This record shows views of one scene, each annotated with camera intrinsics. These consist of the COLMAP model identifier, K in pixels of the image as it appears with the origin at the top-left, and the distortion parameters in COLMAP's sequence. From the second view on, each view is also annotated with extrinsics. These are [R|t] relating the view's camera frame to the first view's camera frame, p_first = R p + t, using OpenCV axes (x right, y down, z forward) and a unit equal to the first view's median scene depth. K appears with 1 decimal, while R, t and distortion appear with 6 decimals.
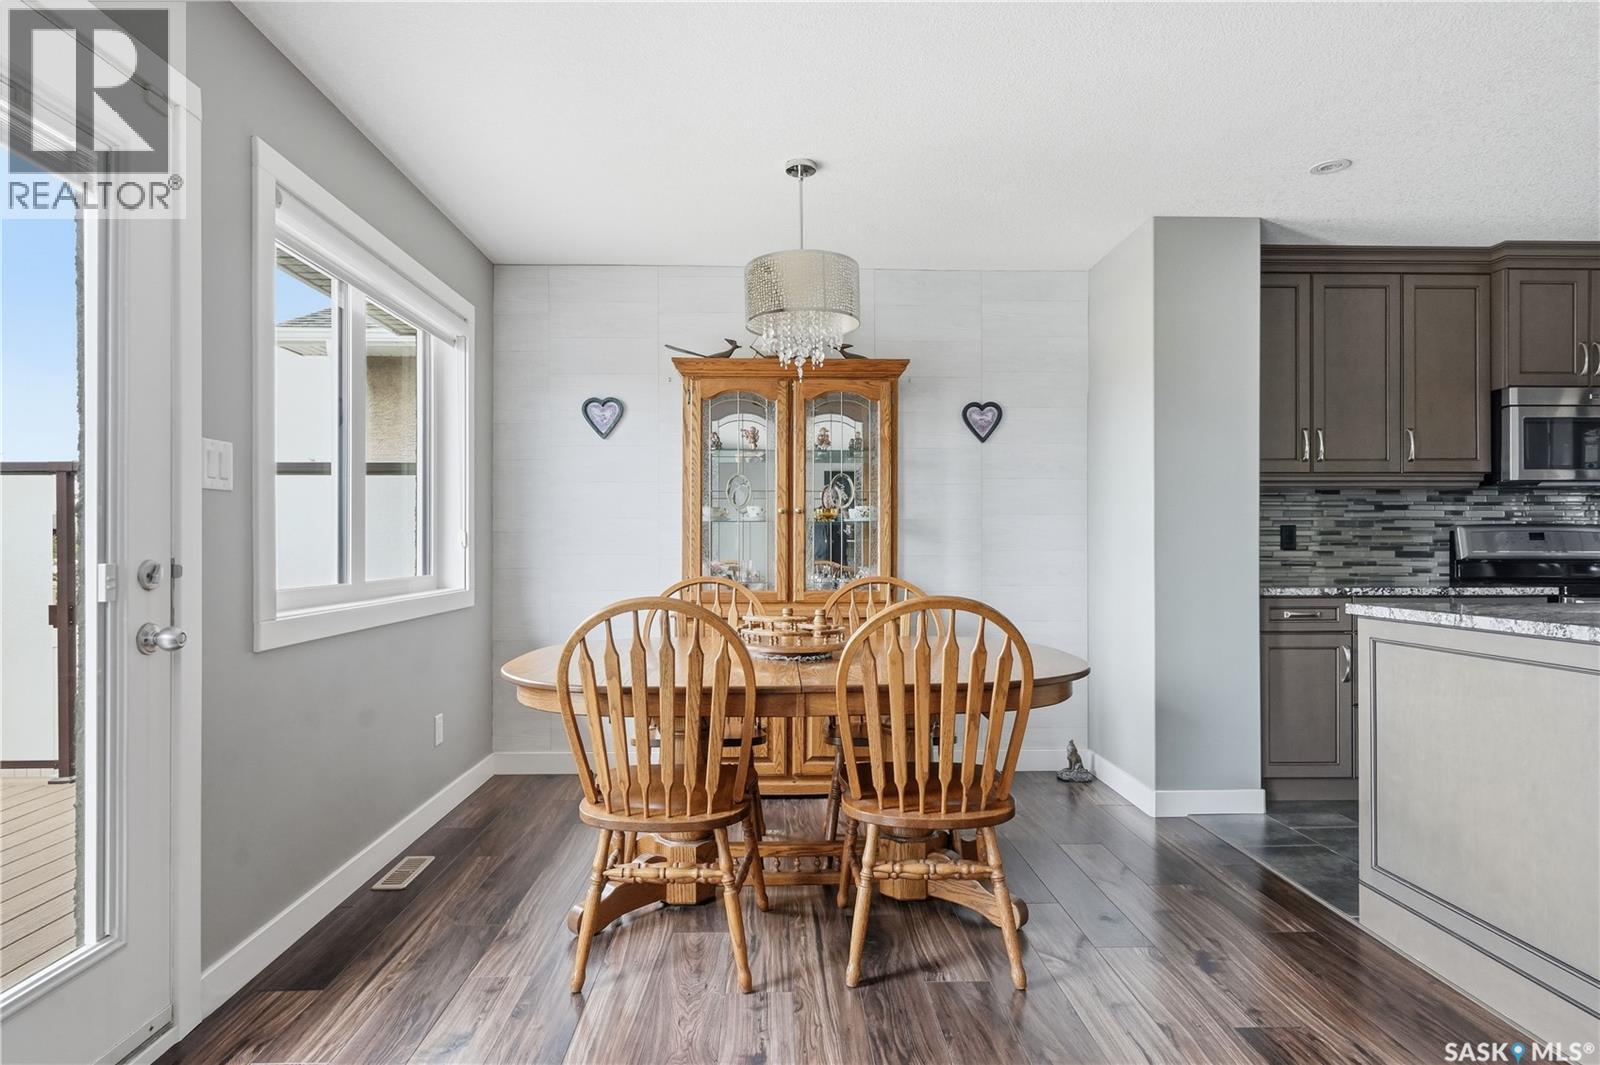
lens RADIAL K [[874.5, 0, 800.9], [0, 874.5, 537.6], [0, 0, 1]] dist [0.004798, 0.001045]
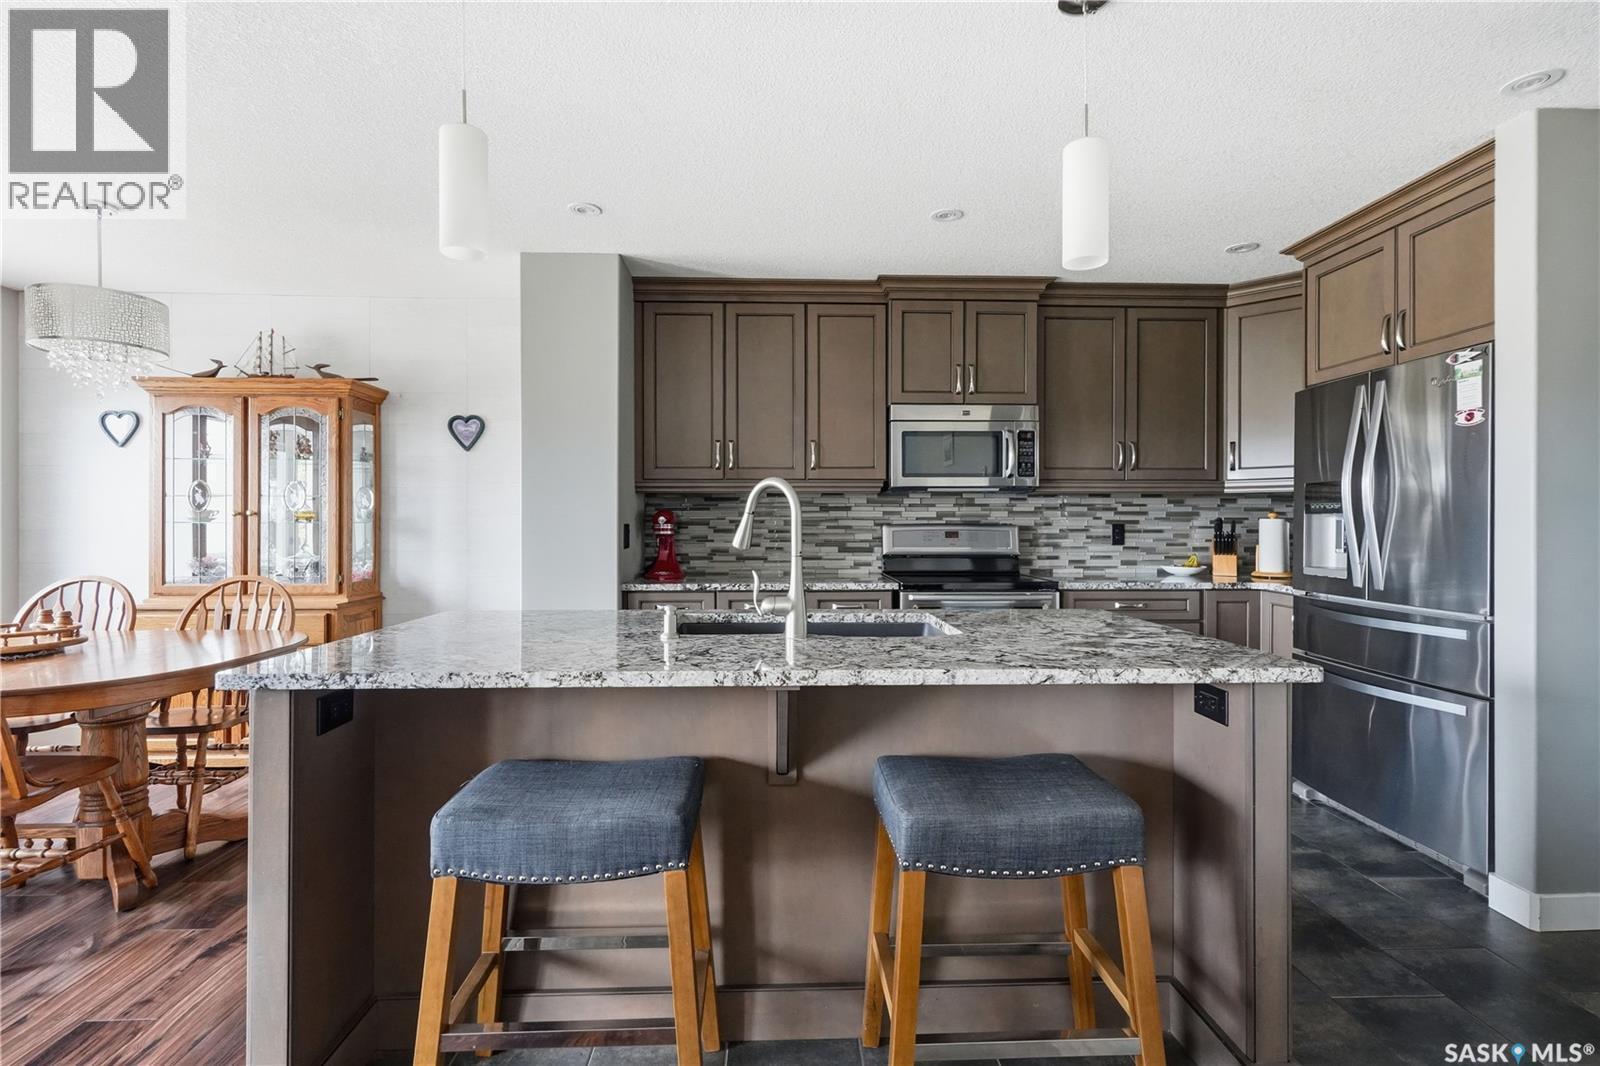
lens RADIAL K [[722.2, 0, 804.4], [0, 722.2, 526.5], [0, 0, 1]] dist [-0.005734, -0.000984]
pose [[0.999912, 0.000390, 0.013288, 0.651037], [-0.000554, 0.999925, 0.012272, -0.023932], [-0.013282, -0.012279, 0.999836, 0.064555]]
